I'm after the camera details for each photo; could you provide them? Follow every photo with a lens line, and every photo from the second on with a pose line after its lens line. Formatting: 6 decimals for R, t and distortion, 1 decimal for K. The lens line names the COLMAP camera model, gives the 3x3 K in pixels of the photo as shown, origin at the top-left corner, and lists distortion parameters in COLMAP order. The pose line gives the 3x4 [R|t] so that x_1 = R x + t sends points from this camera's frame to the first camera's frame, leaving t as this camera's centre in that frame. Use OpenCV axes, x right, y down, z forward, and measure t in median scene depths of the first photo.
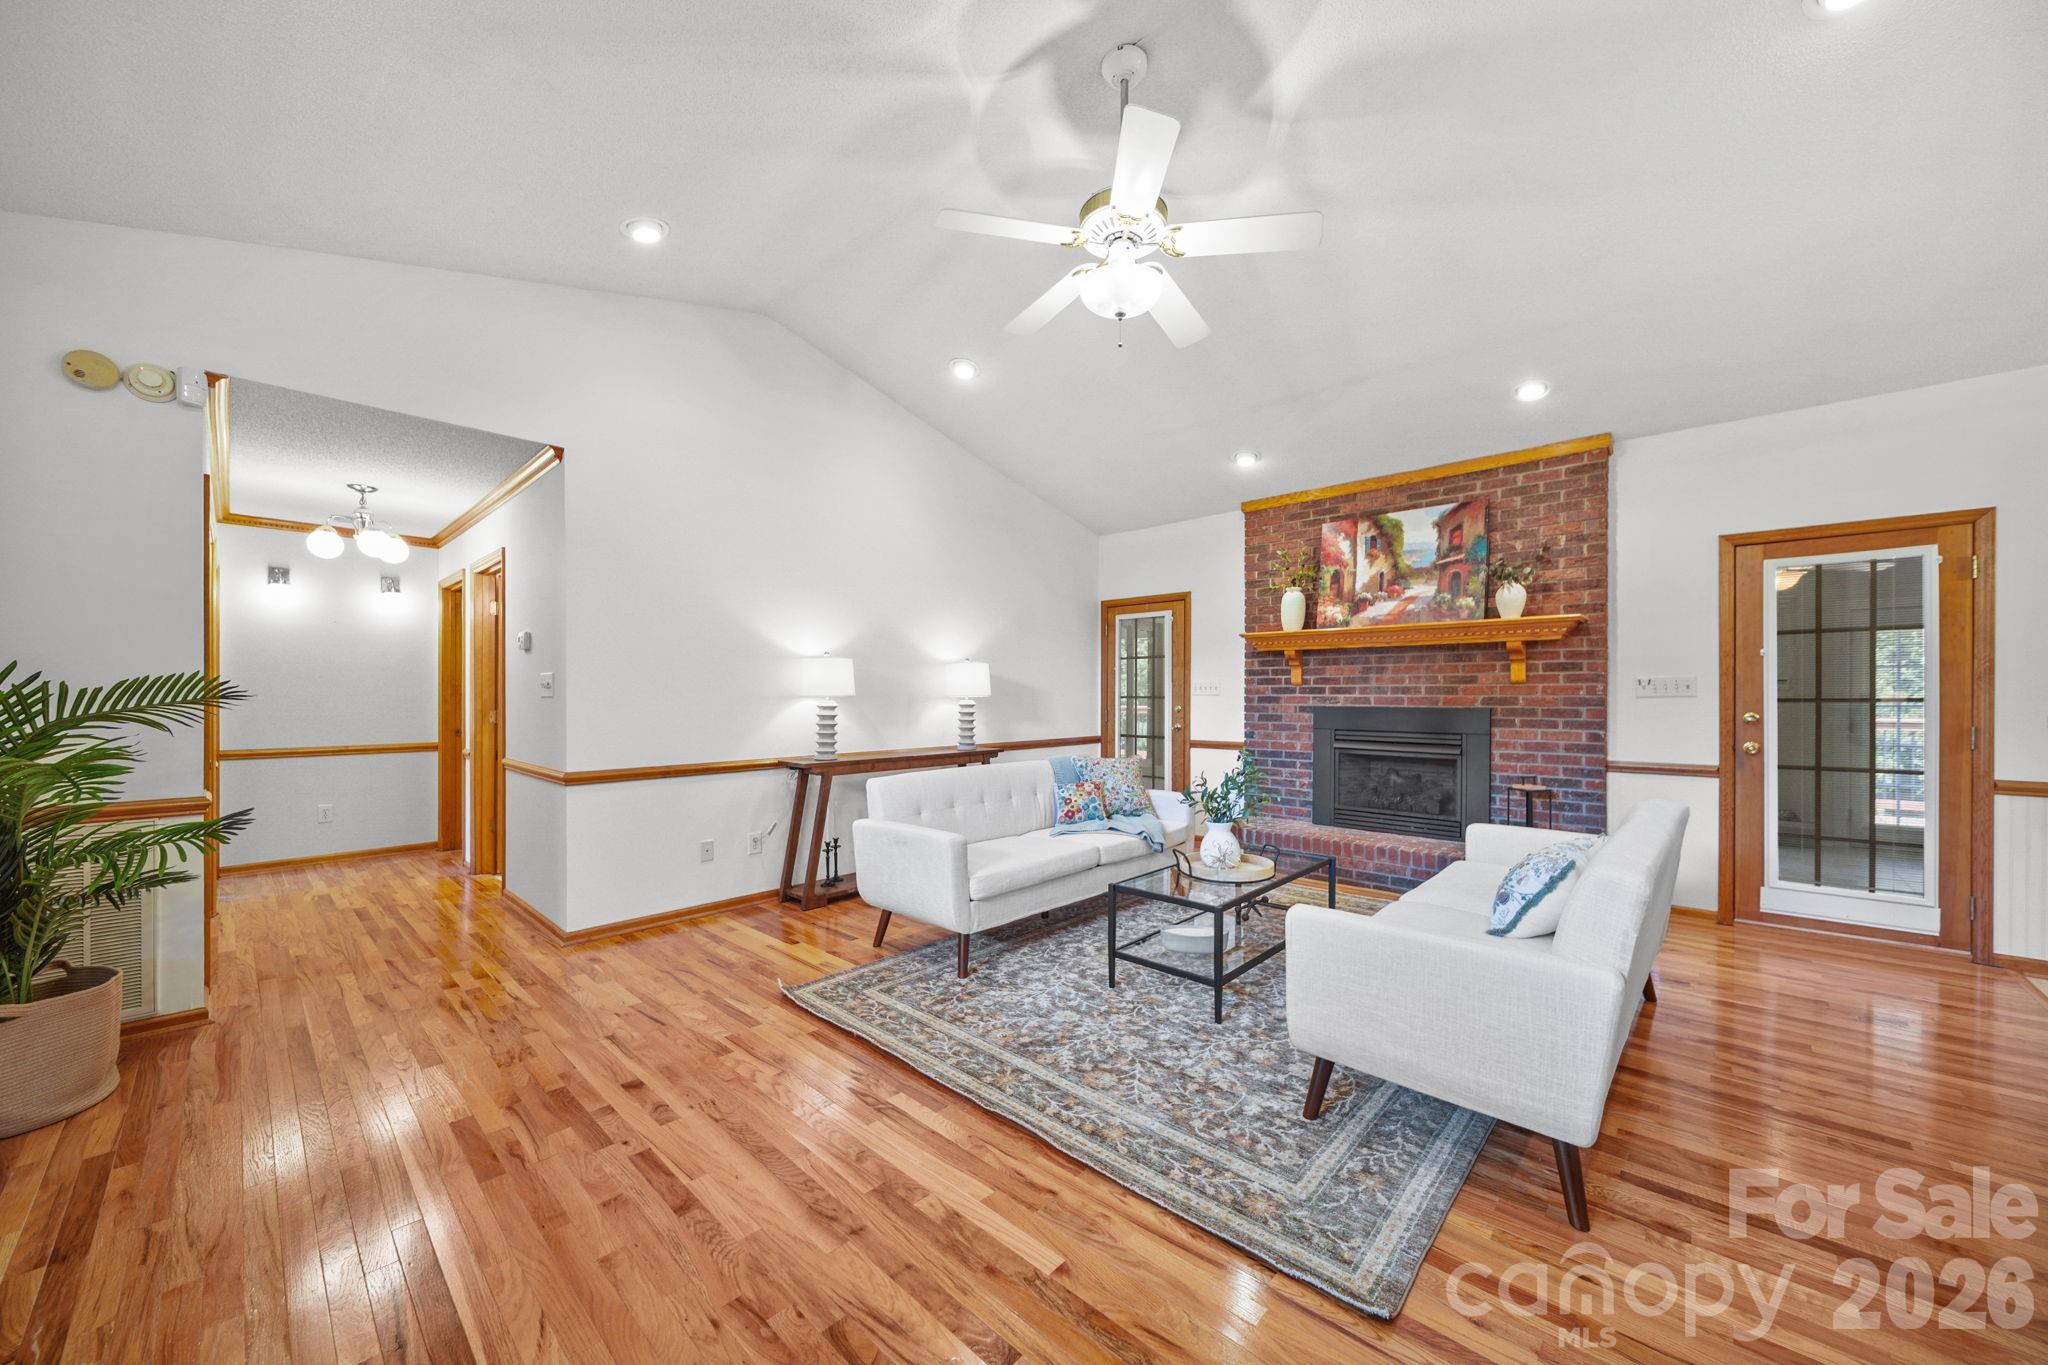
lens RADIAL K [[732.2, 0, 1023.5], [0, 732.2, 689.6], [0, 0, 1]] dist [-0.003831, -0.000081]
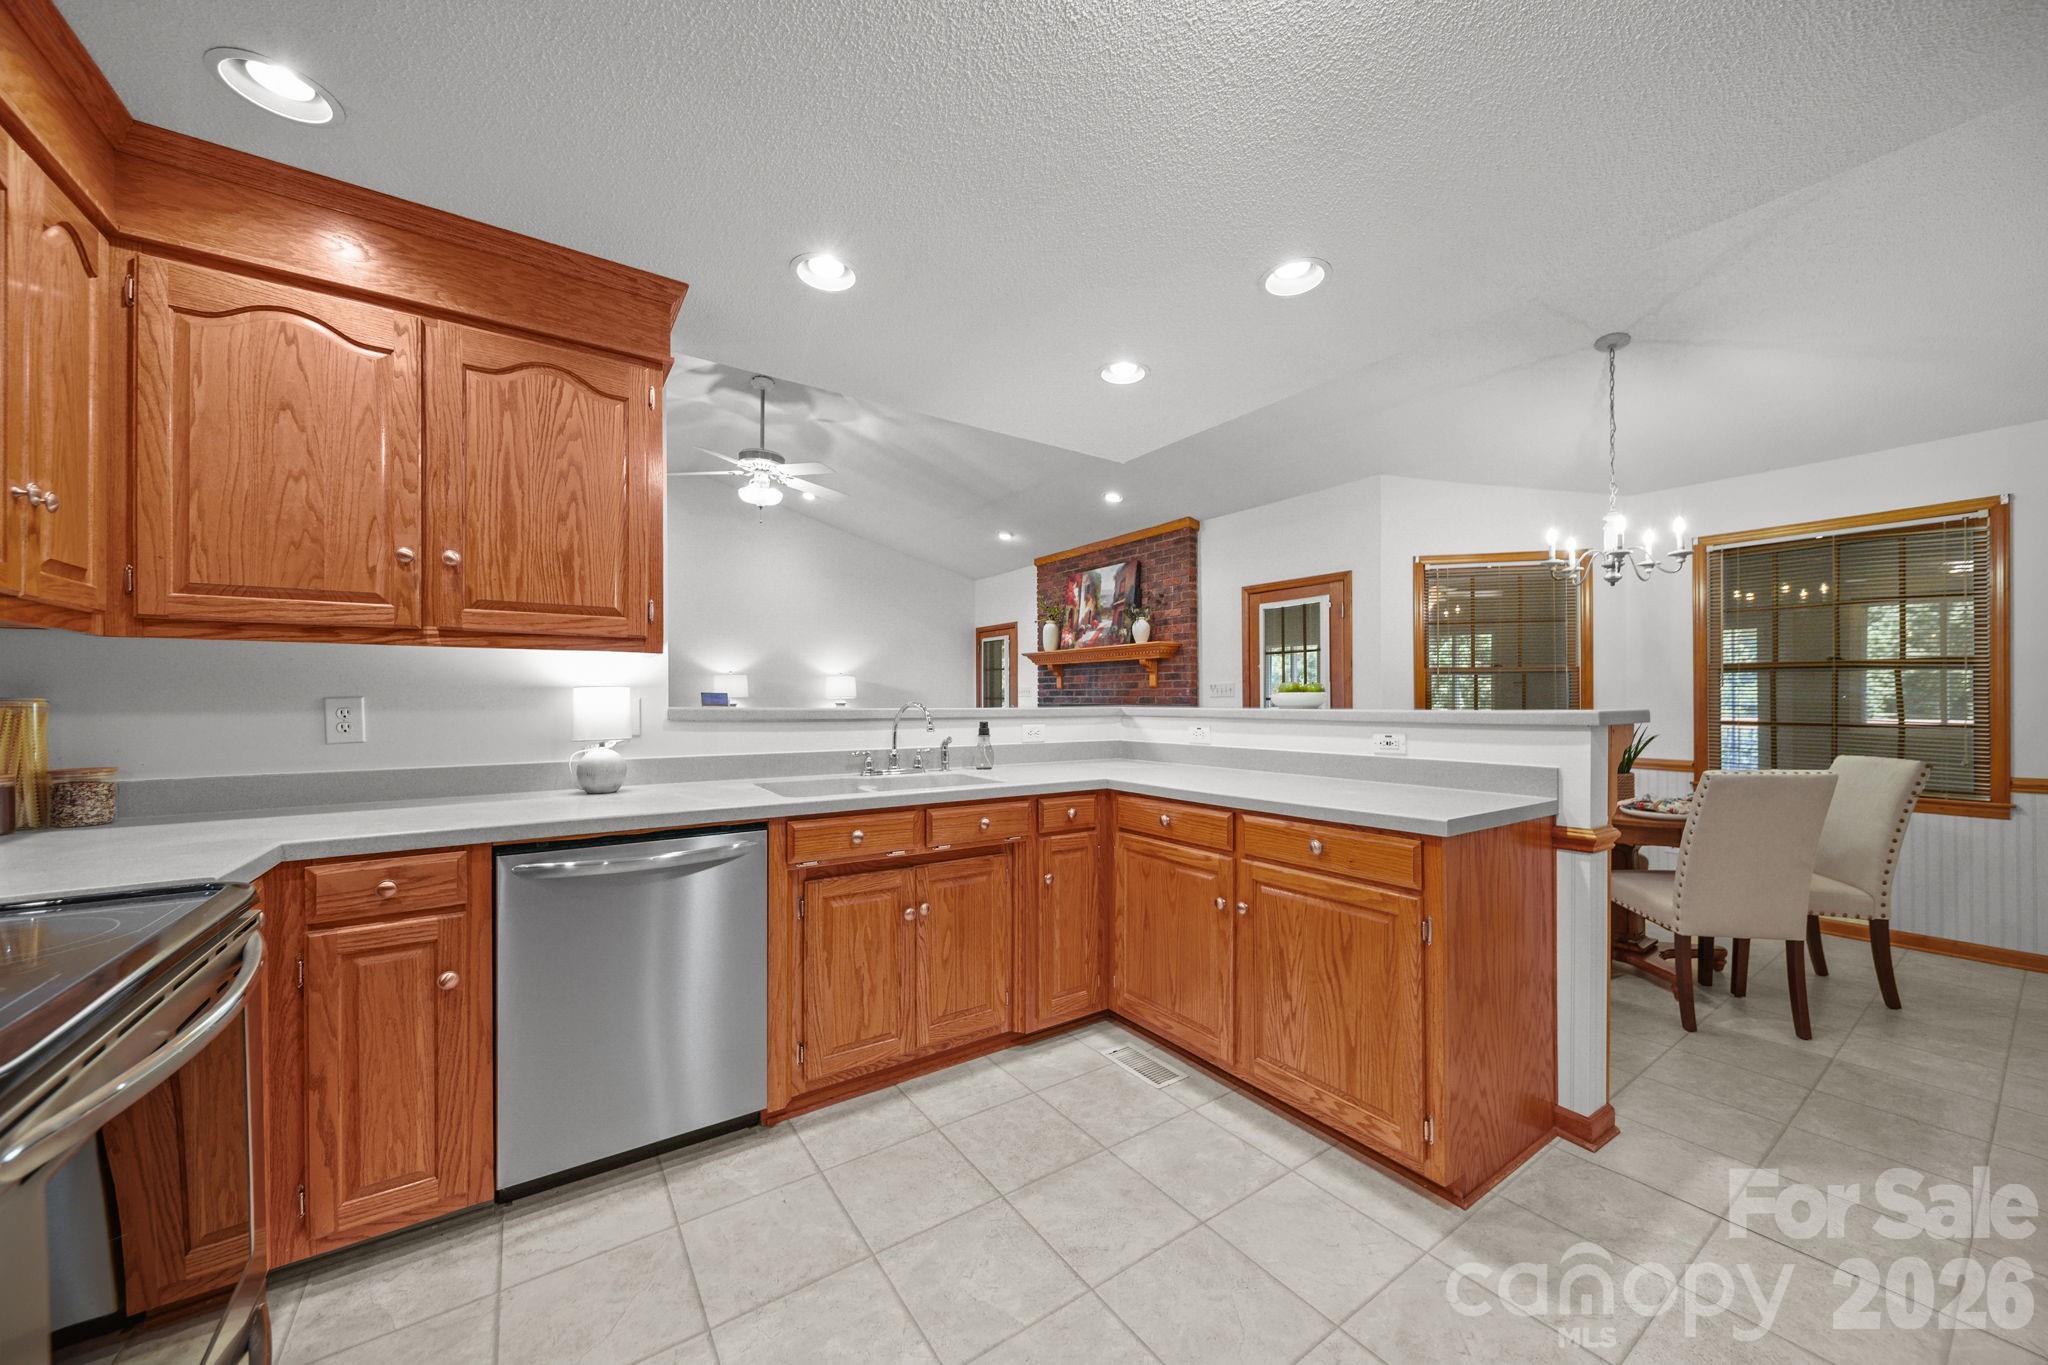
lens RADIAL K [[732.2, 0, 1029.3], [0, 732.2, 685.6], [0, 0, 1]] dist [-0.003831, -0.000081]
pose [[0.979903, -0.020555, -0.198413, 0.676390], [0.020919, 0.999781, -0.000261, -0.016221], [0.198375, -0.003895, 0.980118, -0.444249]]
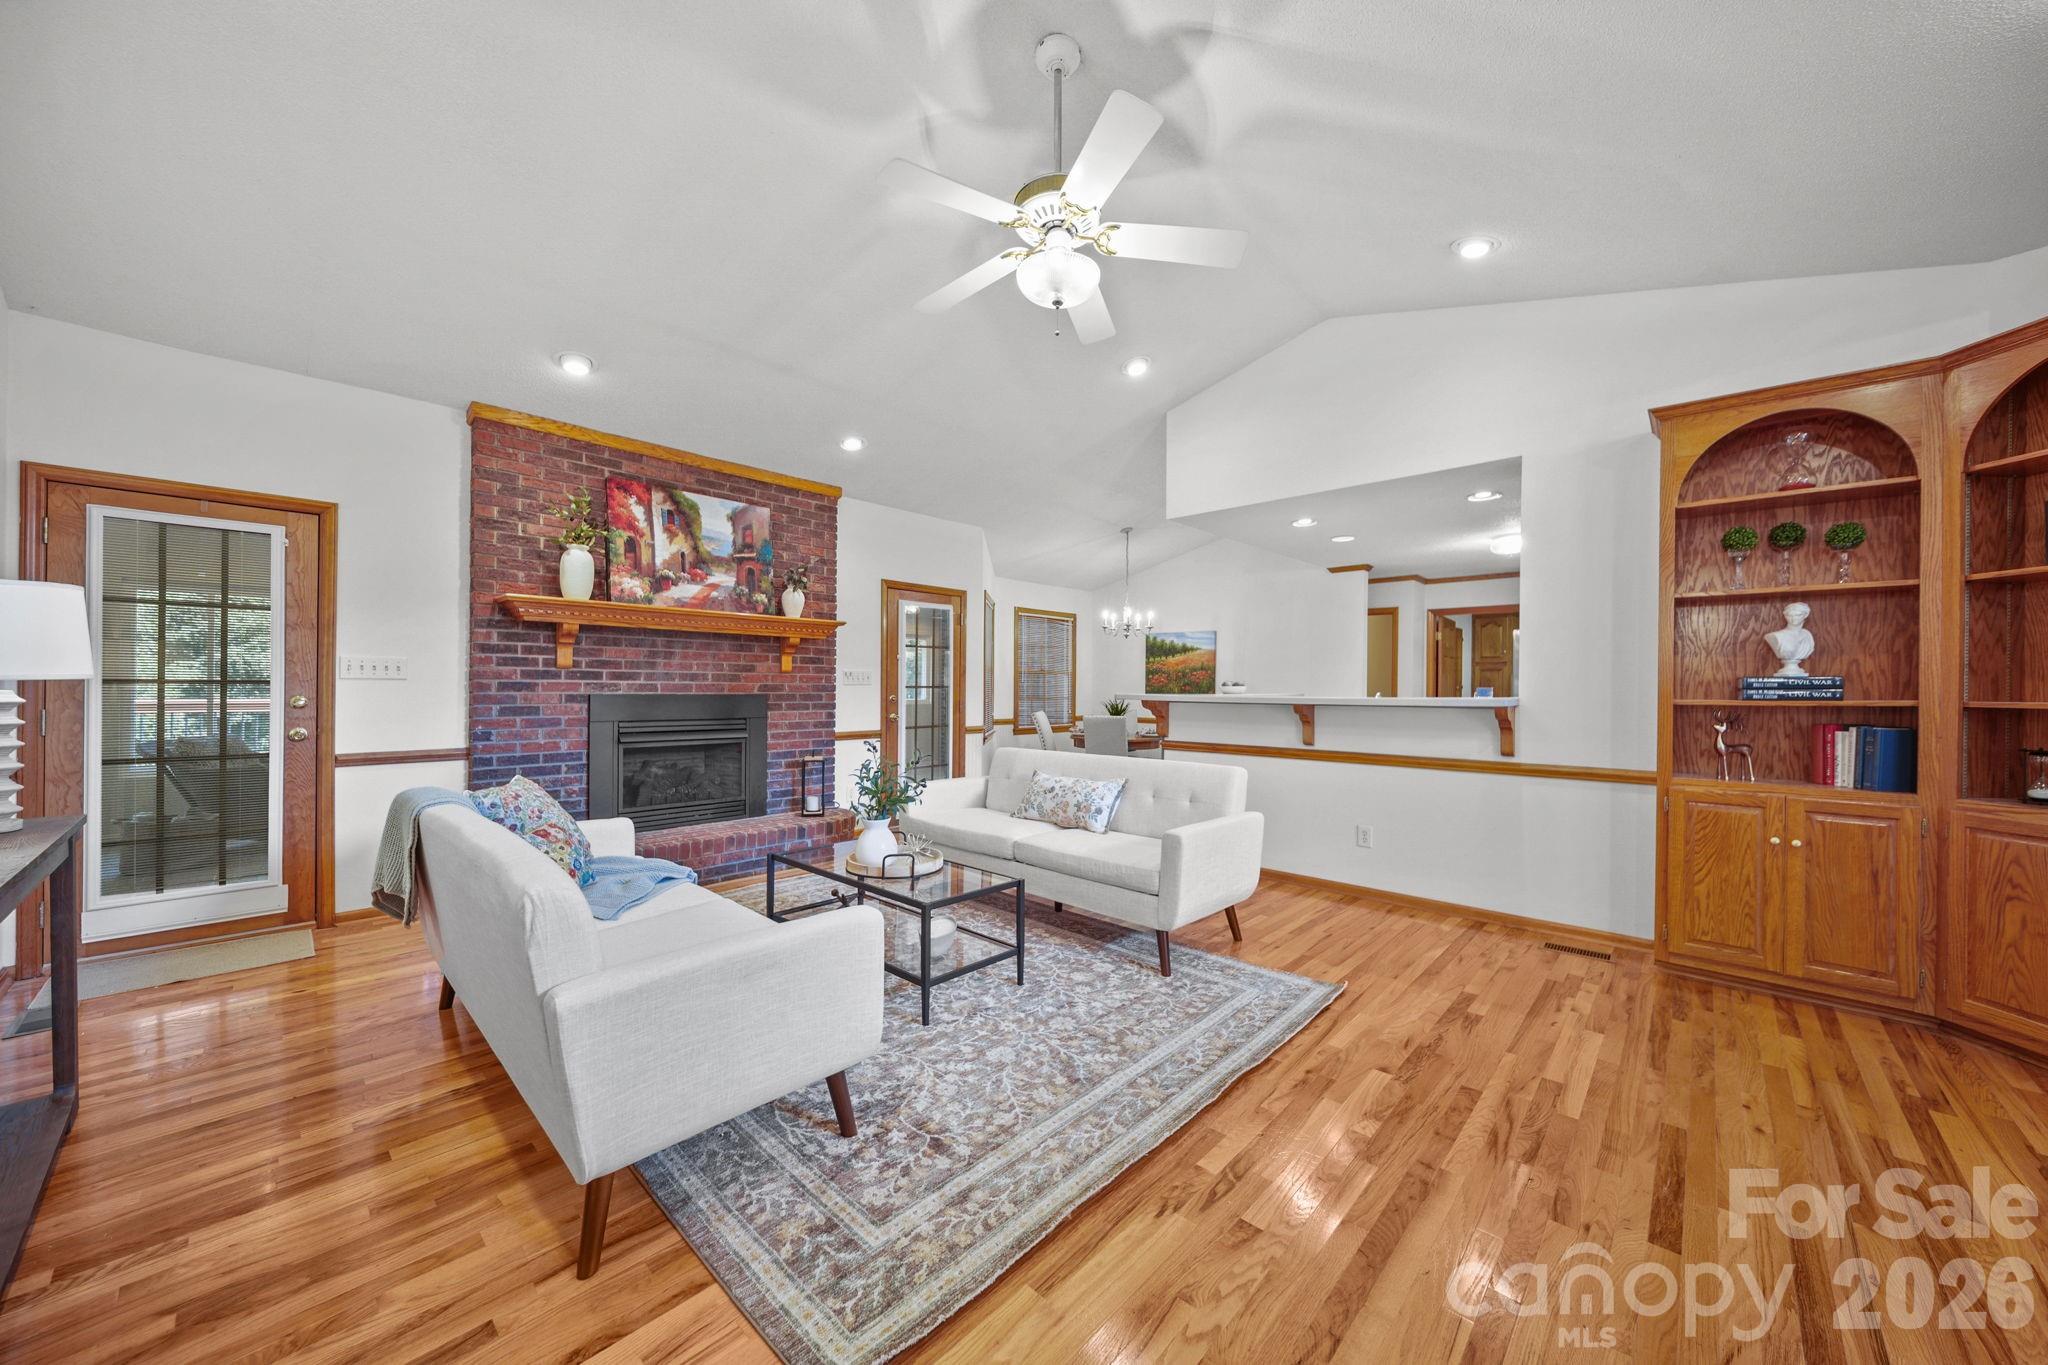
lens RADIAL K [[732.2, 0, 1030.4], [0, 732.2, 683.9], [0, 0, 1]] dist [-0.003831, -0.000081]
pose [[-0.003279, 0.000659, 0.999994, -0.473597], [-0.017318, 0.999850, -0.000715, 0.003037], [-0.999845, -0.017320, -0.003267, 0.568606]]
